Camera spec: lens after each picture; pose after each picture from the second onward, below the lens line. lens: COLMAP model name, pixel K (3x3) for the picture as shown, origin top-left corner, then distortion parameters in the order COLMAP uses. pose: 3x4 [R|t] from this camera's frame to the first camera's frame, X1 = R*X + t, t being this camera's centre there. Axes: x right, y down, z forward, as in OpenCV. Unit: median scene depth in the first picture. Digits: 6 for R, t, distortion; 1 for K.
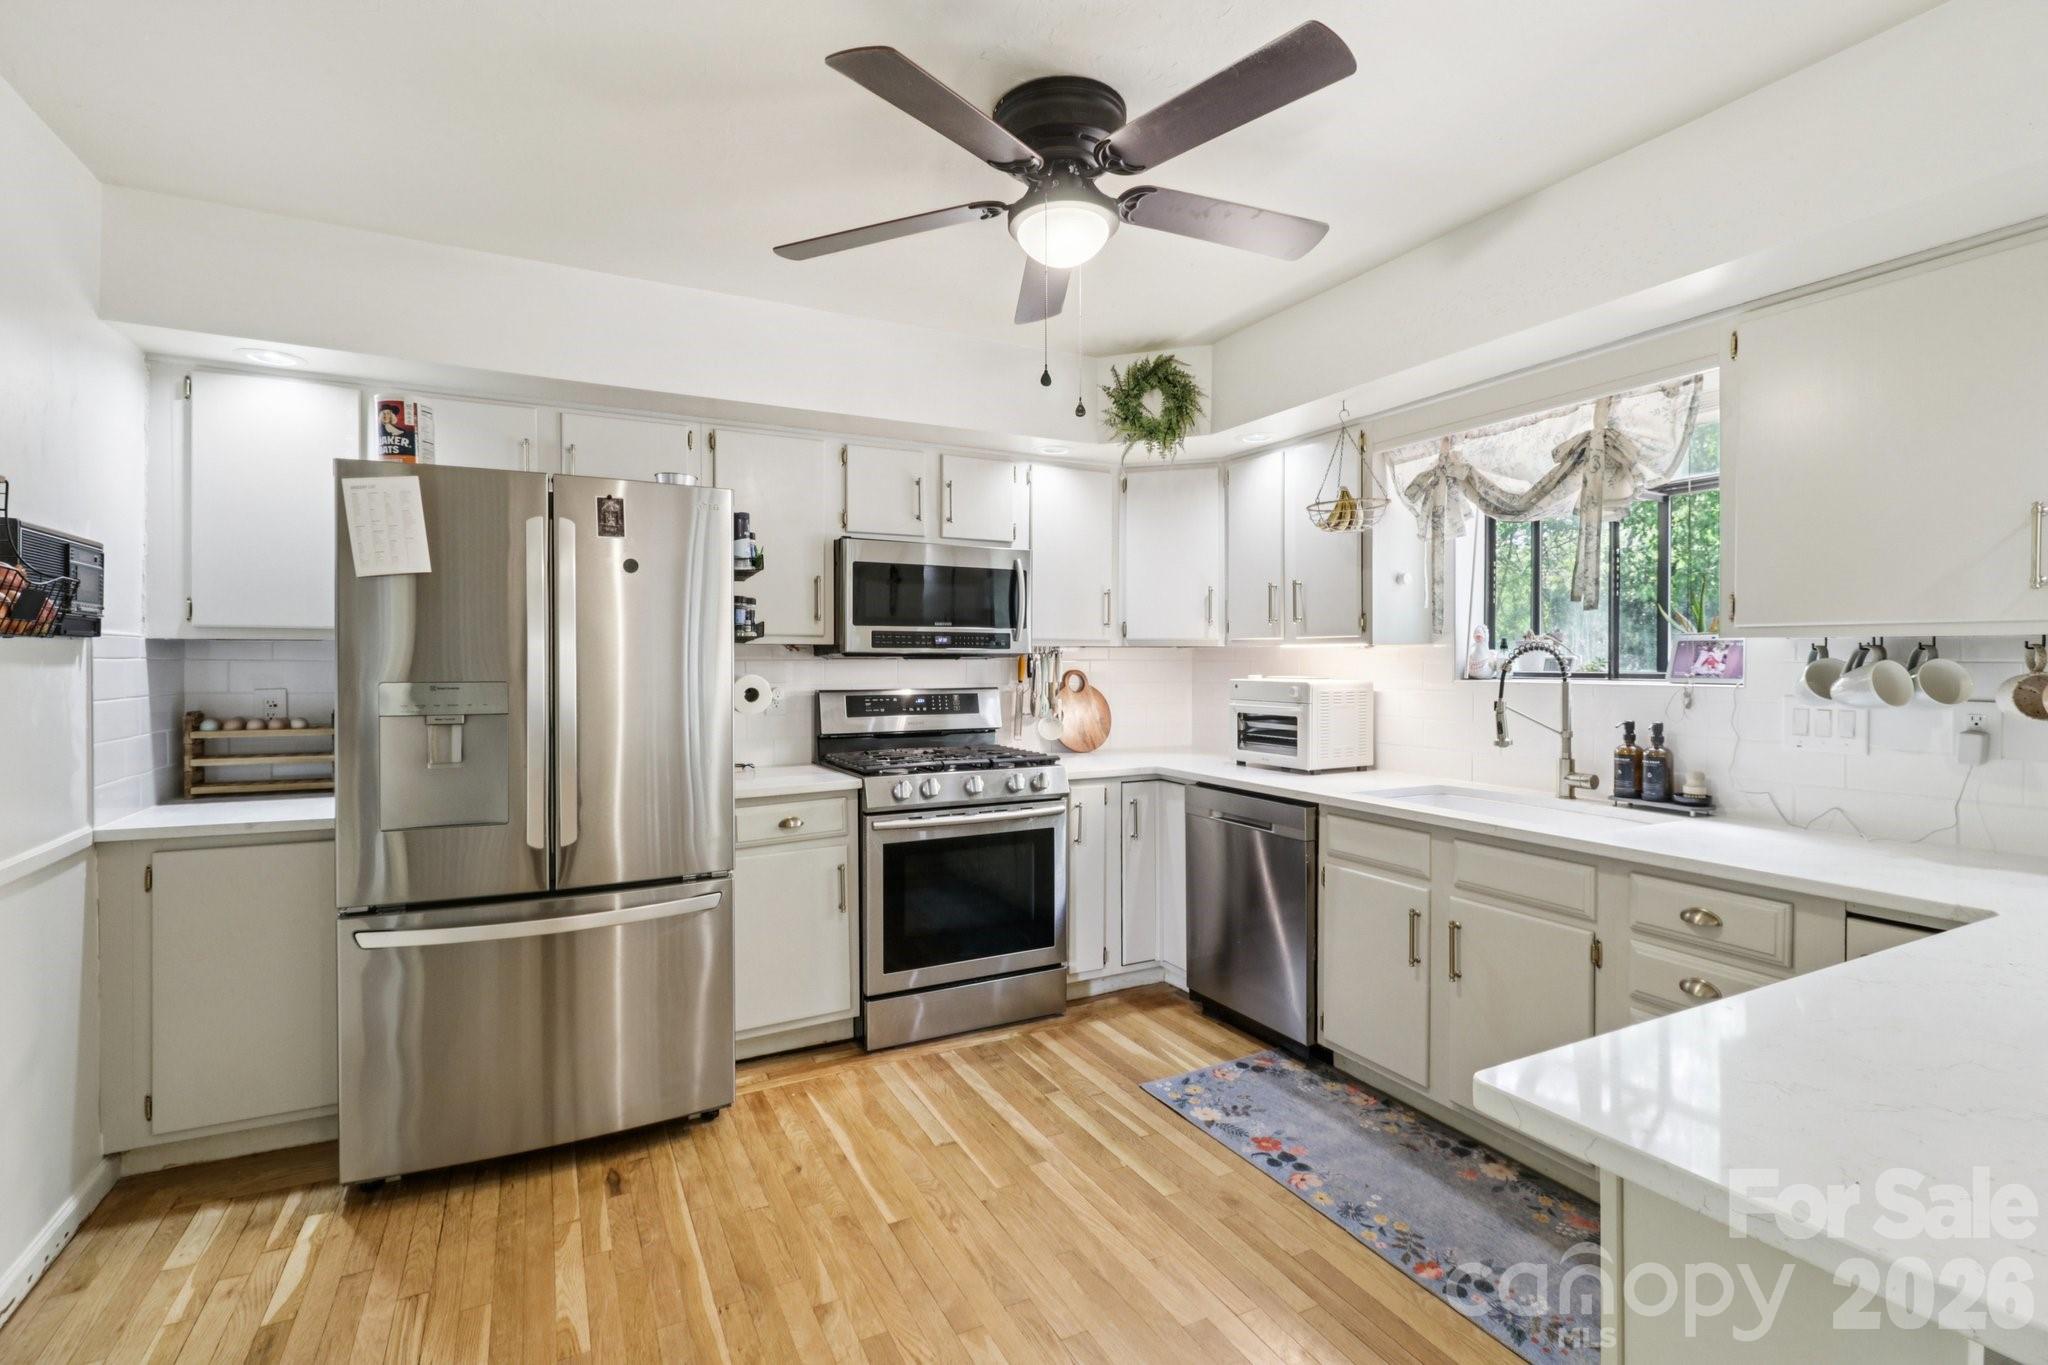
lens RADIAL K [[945.6, 0, 1027.1], [0, 945.6, 670.6], [0, 0, 1]] dist [0.004887, -0.000620]
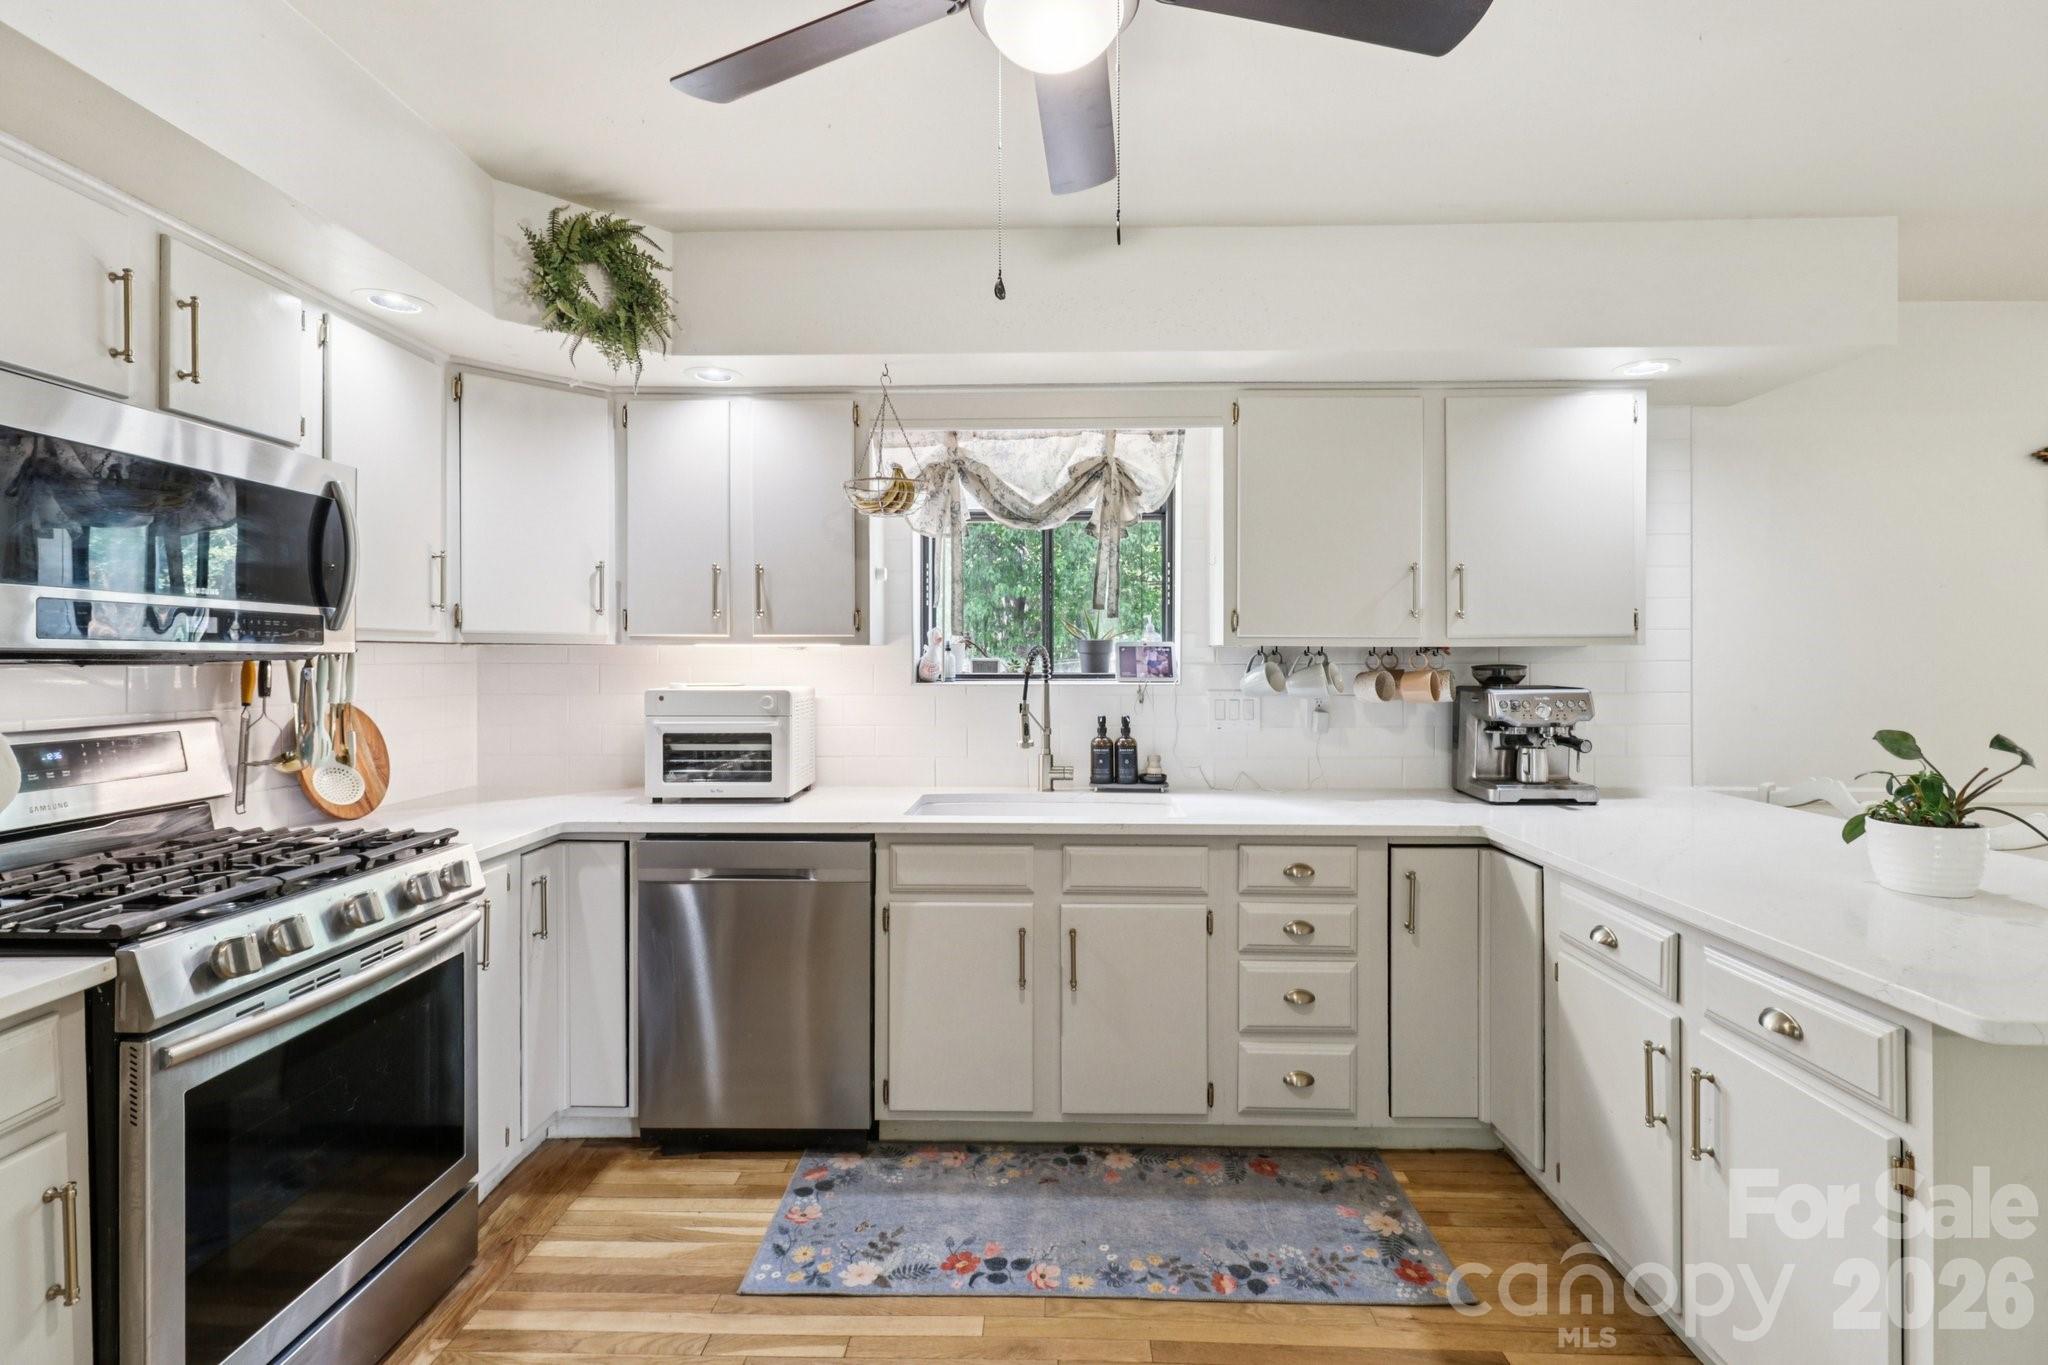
lens RADIAL K [[945.6, 0, 1022.2], [0, 945.6, 662.6], [0, 0, 1]] dist [0.004887, -0.000620]
pose [[0.482669, -0.002732, 0.875798, -0.378546], [0.010913, 0.999936, -0.002895, -0.008391], [-0.875735, 0.010955, 0.482668, 0.494329]]
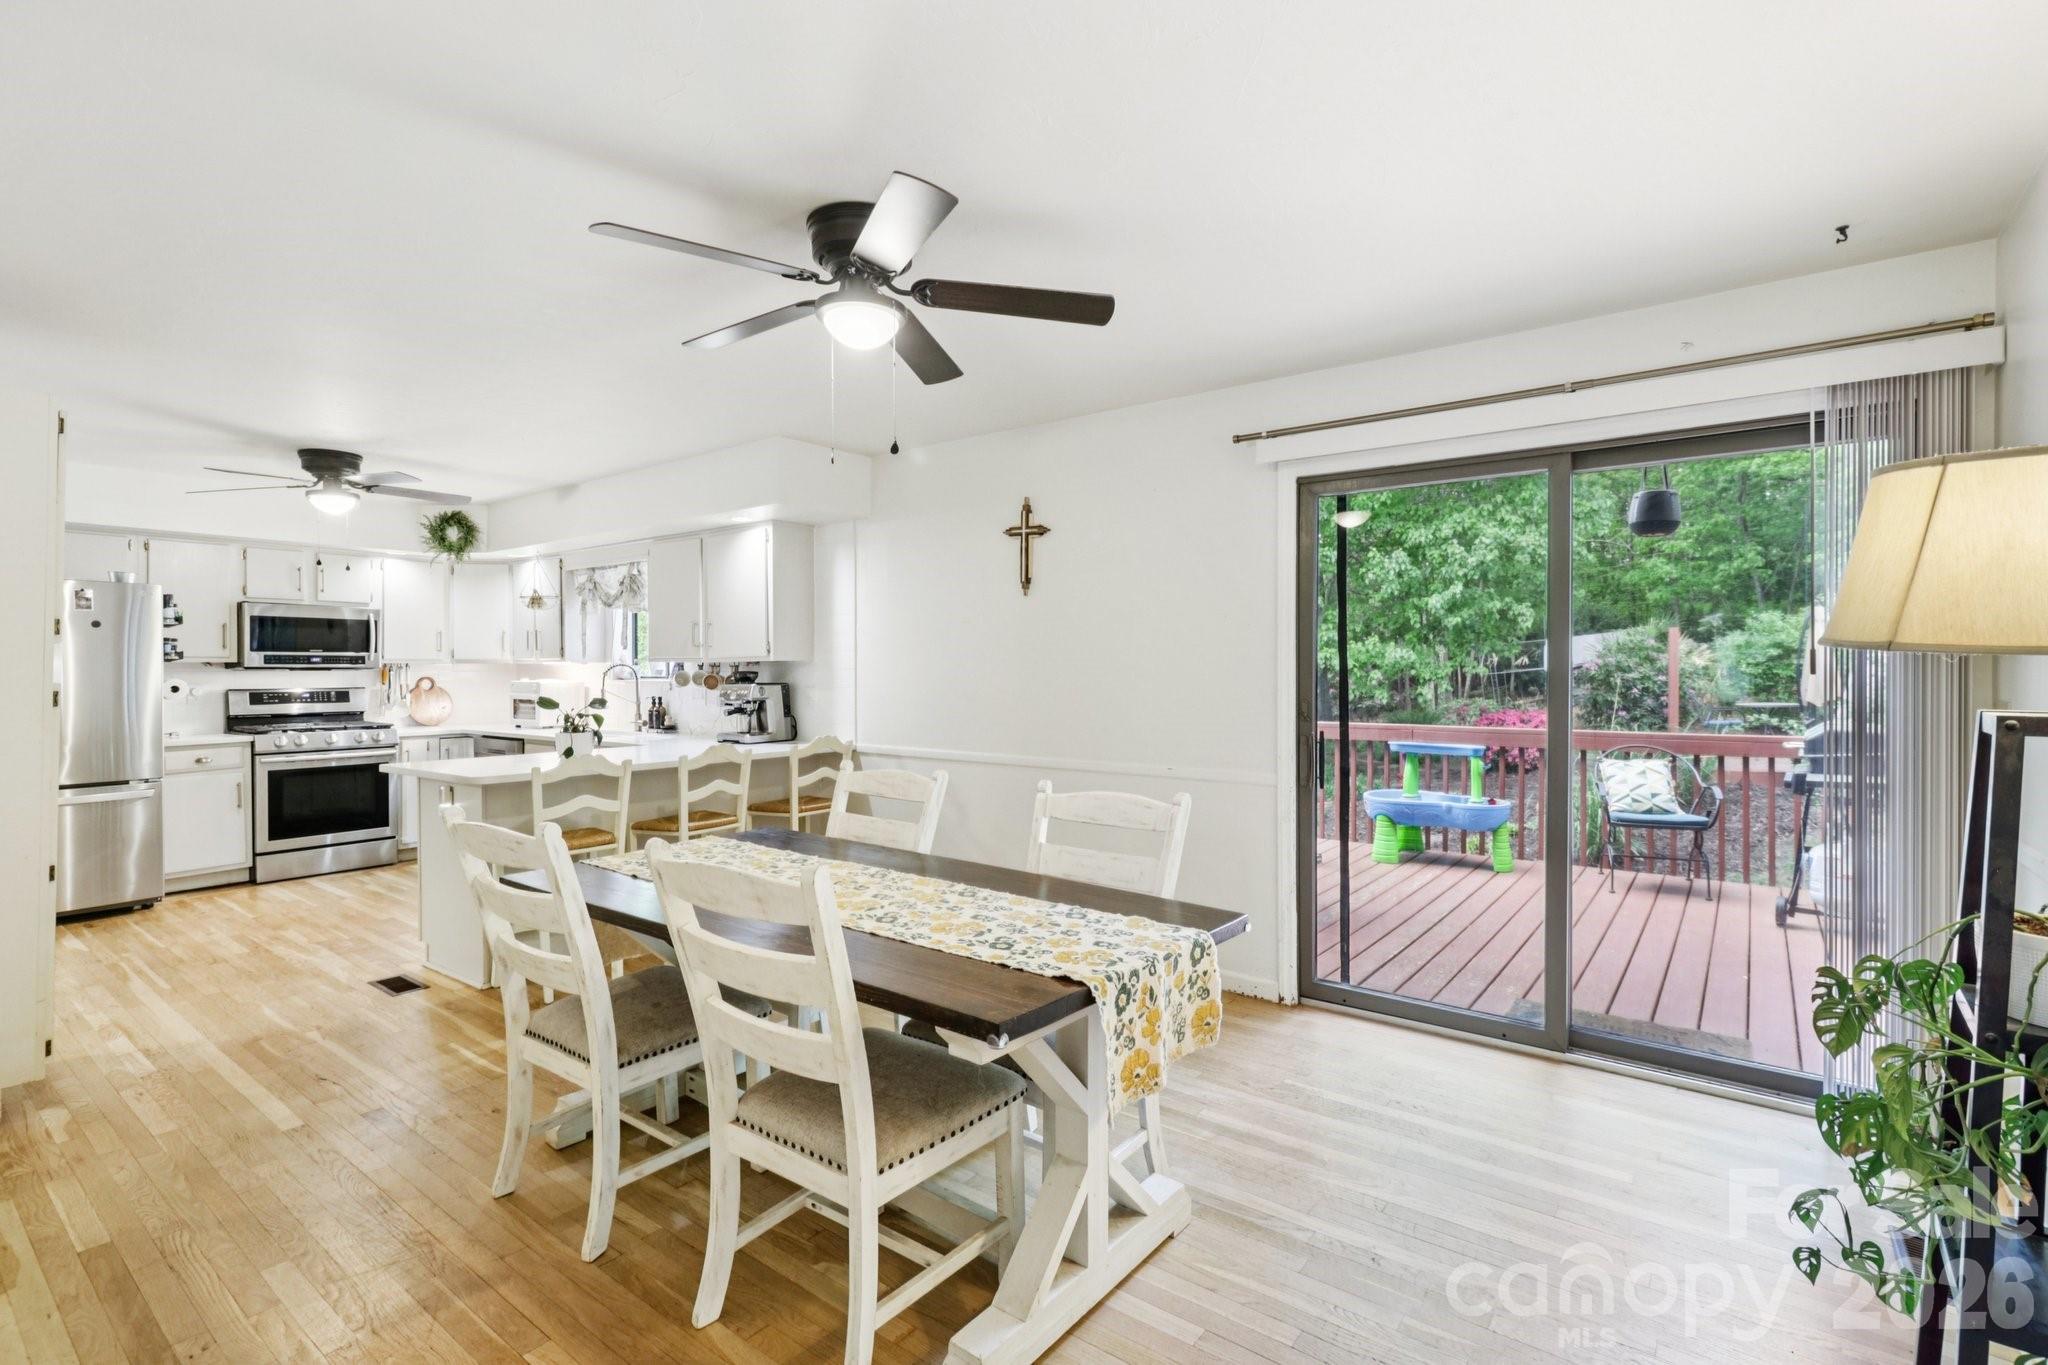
lens RADIAL K [[945.6, 0, 1023.0], [0, 945.6, 674.2], [0, 0, 1]] dist [0.004887, -0.000620]
pose [[0.905162, -0.003418, 0.425054, 0.431573], [0.006755, 0.999957, -0.006342, 0.018120], [-0.425014, 0.008612, 0.905146, -1.420384]]
